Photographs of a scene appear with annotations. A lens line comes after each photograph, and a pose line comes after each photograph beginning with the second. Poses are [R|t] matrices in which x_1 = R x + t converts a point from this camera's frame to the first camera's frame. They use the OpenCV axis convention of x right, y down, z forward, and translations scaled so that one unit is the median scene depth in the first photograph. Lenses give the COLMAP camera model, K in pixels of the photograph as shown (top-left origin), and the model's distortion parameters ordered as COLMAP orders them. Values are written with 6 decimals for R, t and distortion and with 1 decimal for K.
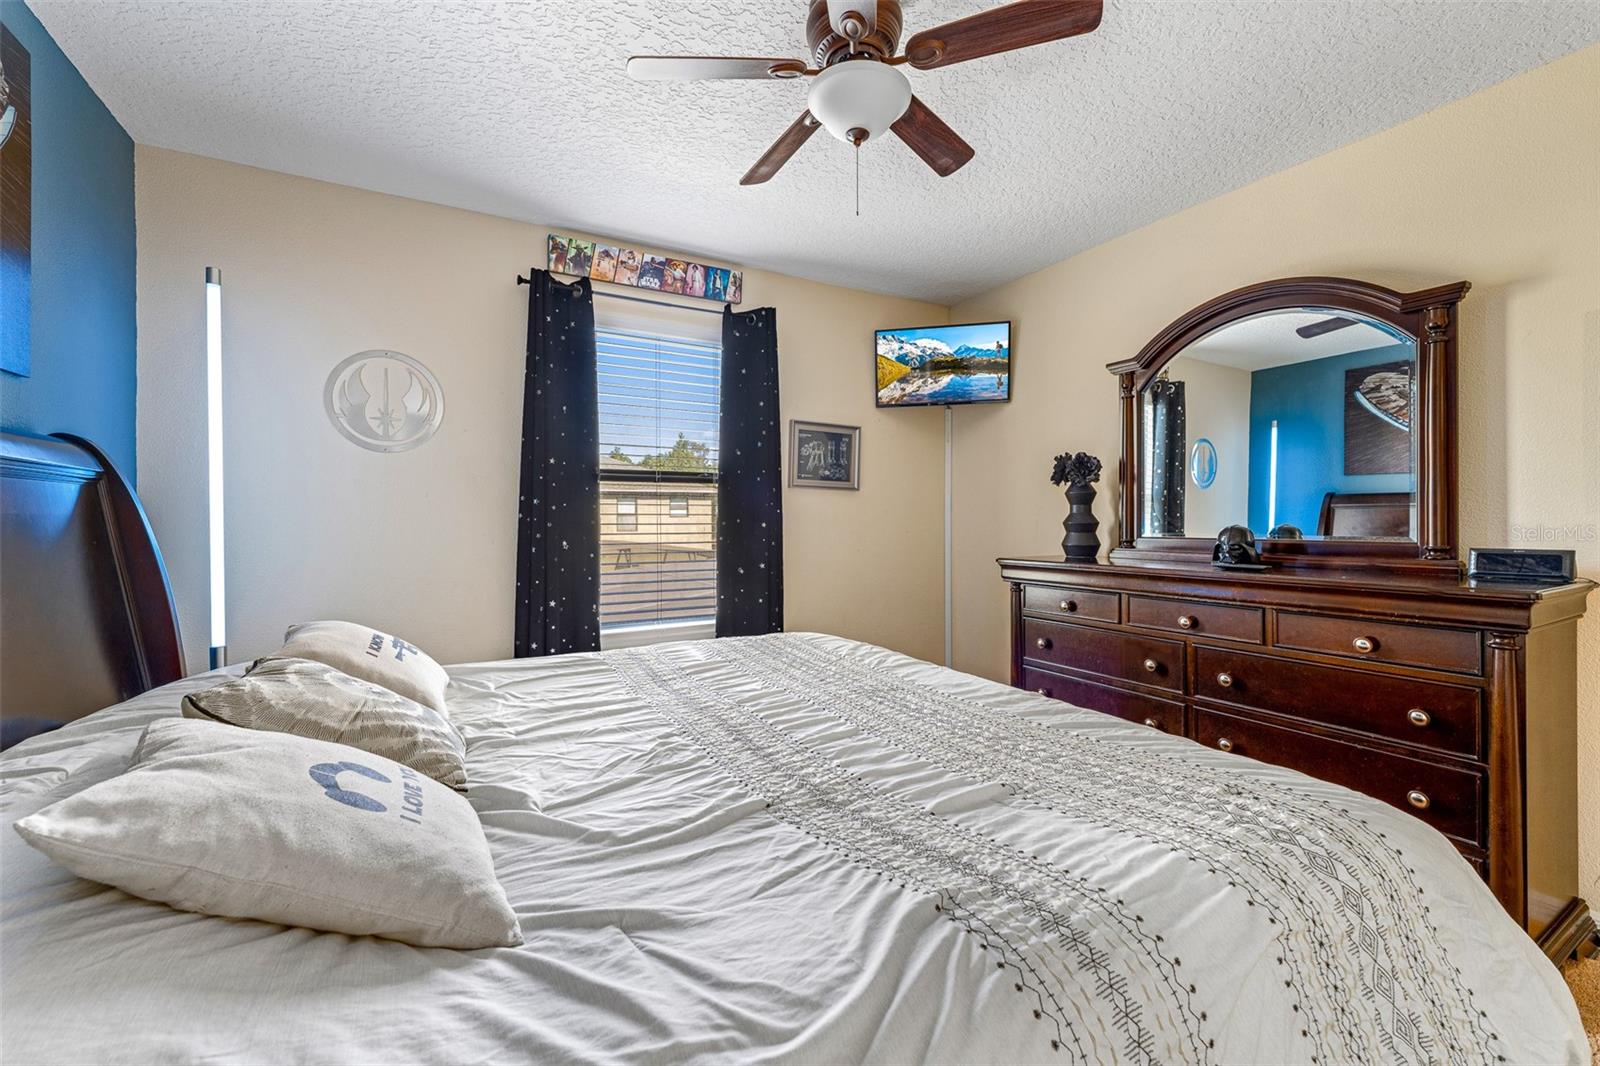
lens RADIAL K [[654.2, 0, 806.3], [0, 654.2, 523.6], [0, 0, 1]] dist [0.003232, 0.000234]
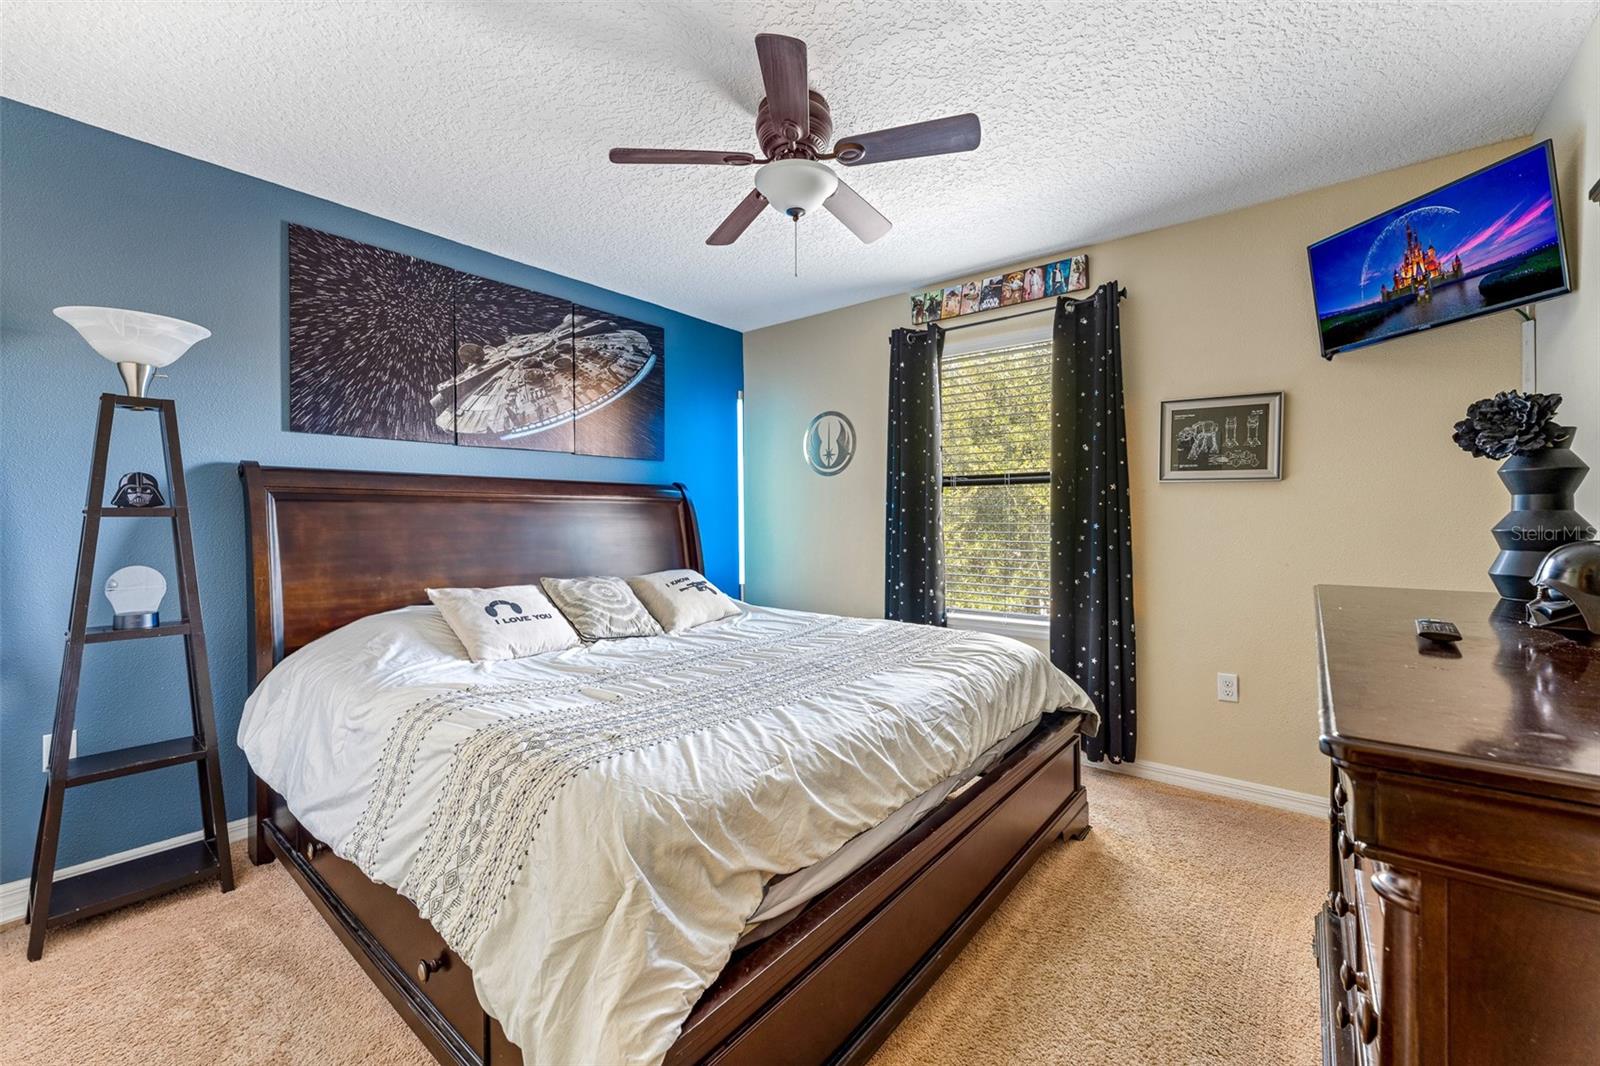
lens RADIAL K [[654.2, 0, 796.7], [0, 654.2, 527.3], [0, 0, 1]] dist [0.003232, 0.000234]
pose [[0.365475, 0.018689, -0.930633, 0.668760], [-0.006058, 0.999825, 0.017700, -0.010226], [0.930801, -0.000831, 0.365524, 0.294669]]
